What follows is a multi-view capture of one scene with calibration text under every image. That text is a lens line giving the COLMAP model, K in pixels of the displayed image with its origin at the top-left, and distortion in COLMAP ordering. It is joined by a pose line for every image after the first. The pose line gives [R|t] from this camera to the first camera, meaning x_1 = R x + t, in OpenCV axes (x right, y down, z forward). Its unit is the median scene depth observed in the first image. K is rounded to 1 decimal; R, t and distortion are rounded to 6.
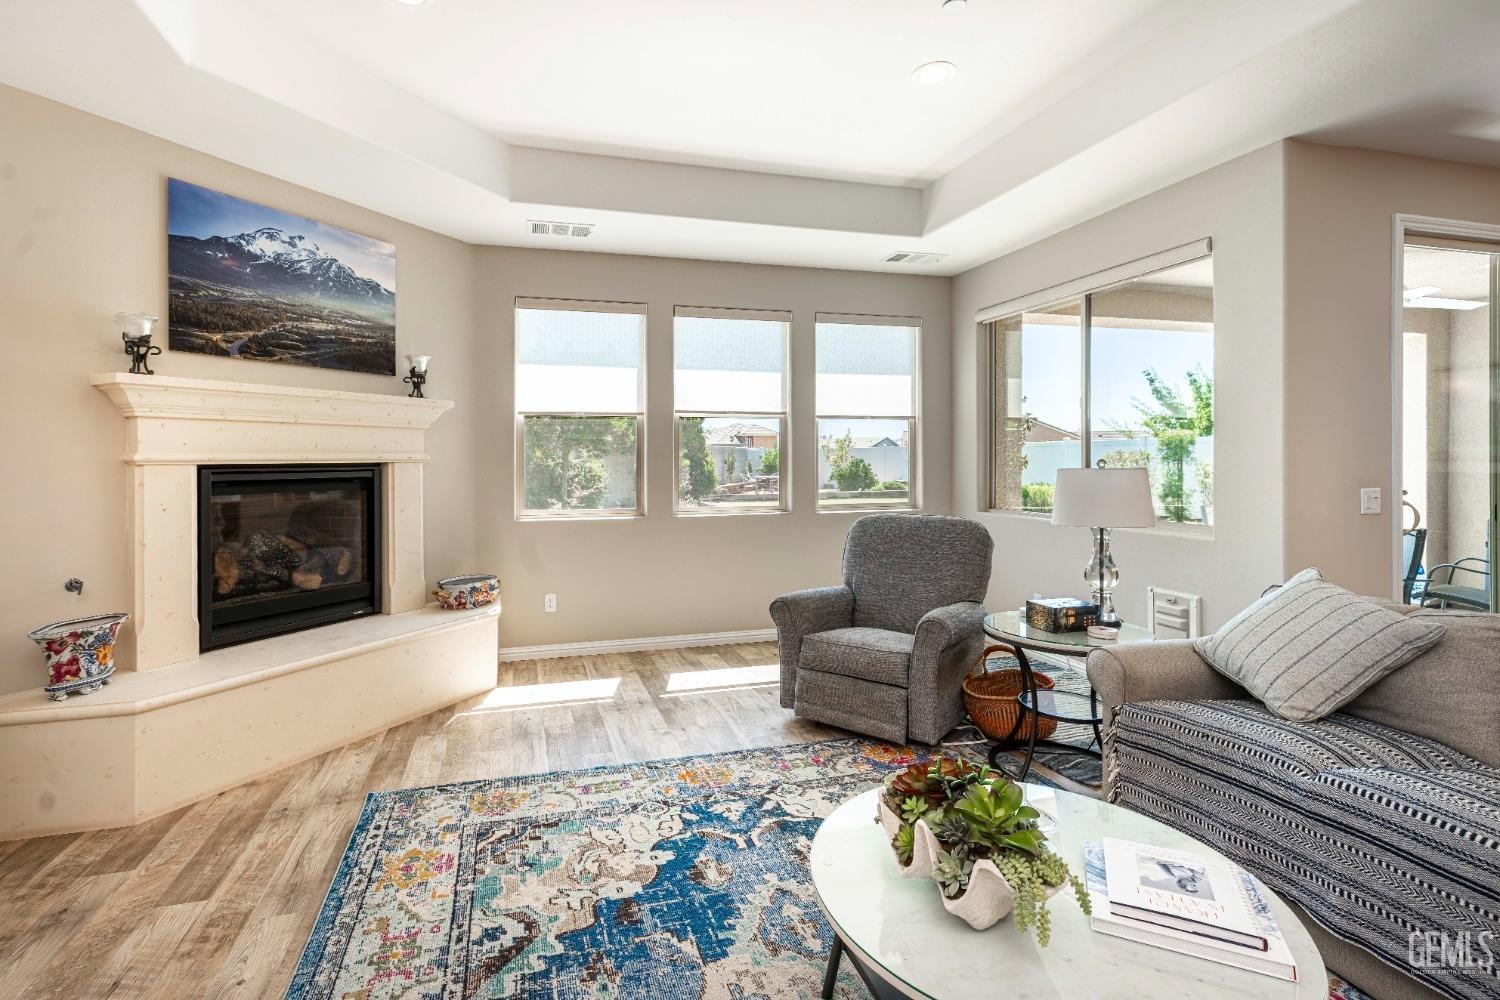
lens RADIAL K [[693.8, 0, 701.7], [0, 693.8, 460.3], [0, 0, 1]] dist [0.005263, -0.000714]
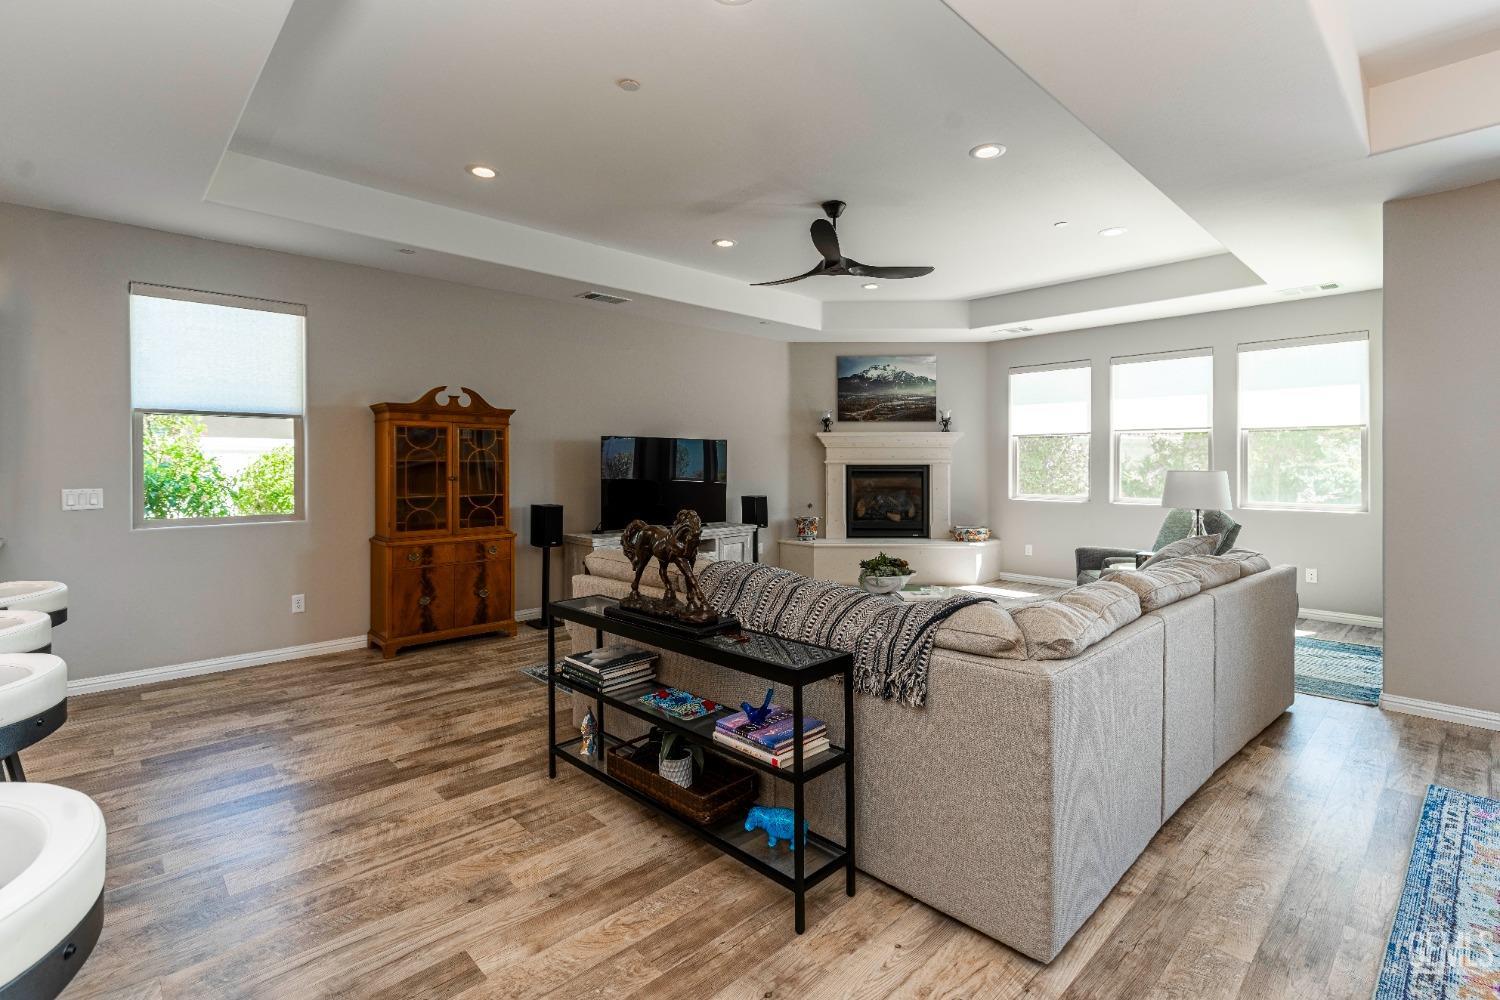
lens RADIAL K [[693.8, 0, 753.2], [0, 693.8, 462.5], [0, 0, 1]] dist [0.005263, -0.000714]
pose [[0.489605, 0.003460, -0.871937, 1.187007], [-0.005575, 0.999984, 0.000837, -0.002213], [0.871927, 0.004451, 0.489617, -0.493665]]
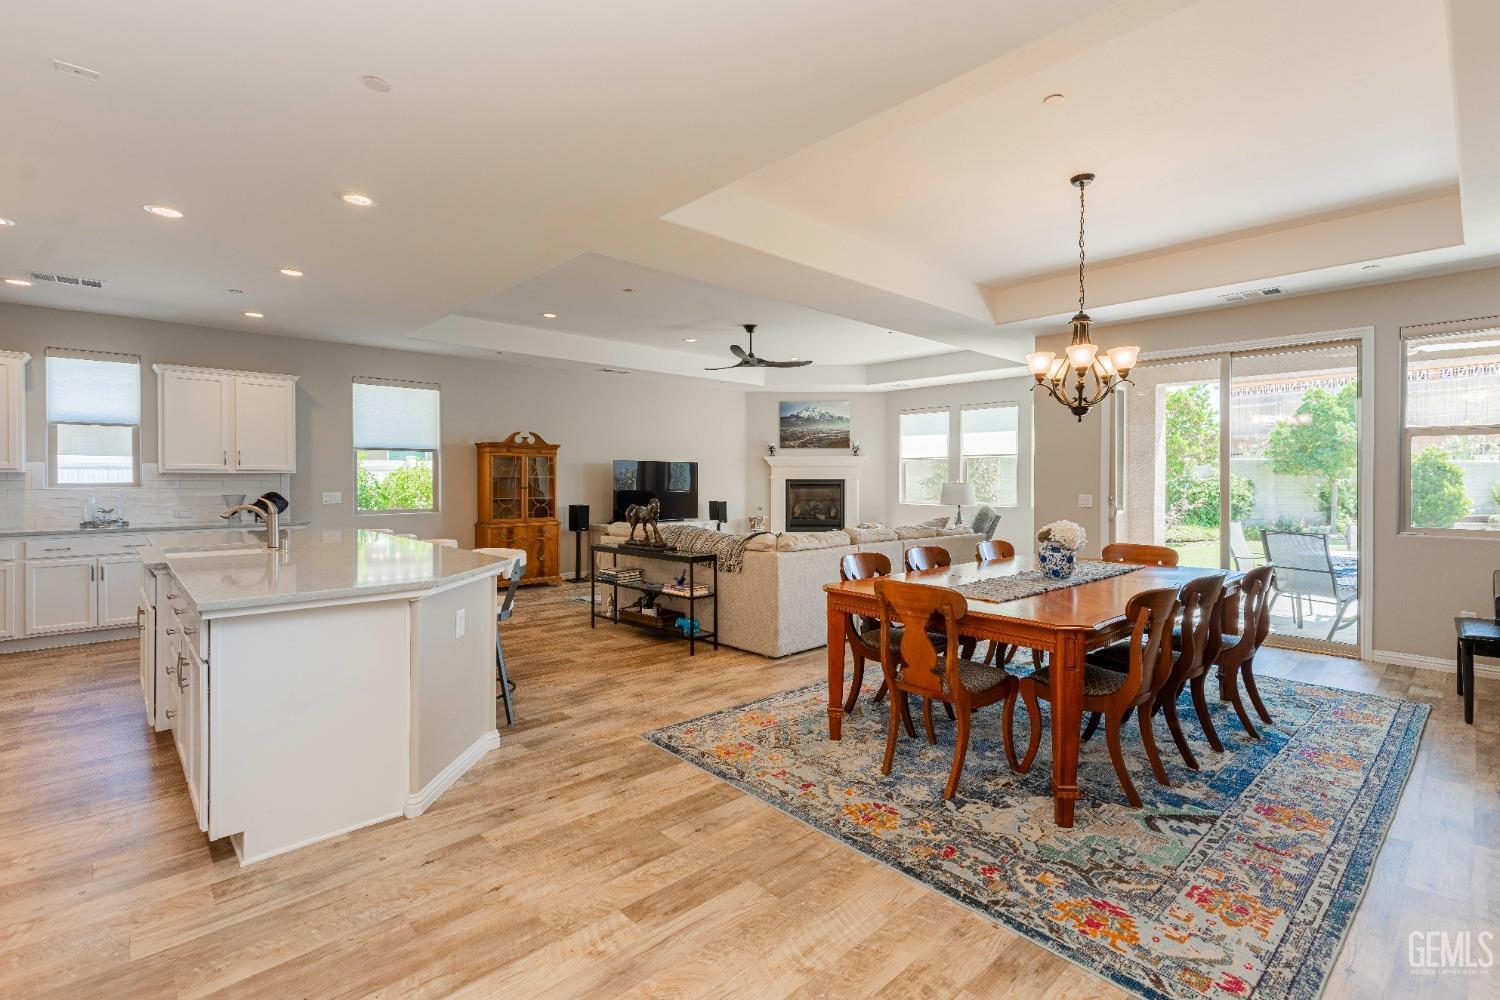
lens RADIAL K [[693.8, 0, 752.3], [0, 693.8, 481.2], [0, 0, 1]] dist [0.005263, -0.000714]
pose [[0.480420, 0.009261, -0.876990, 2.082374], [-0.005644, 0.999956, 0.007467, -0.008008], [0.877020, 0.001363, 0.480451, -0.786755]]
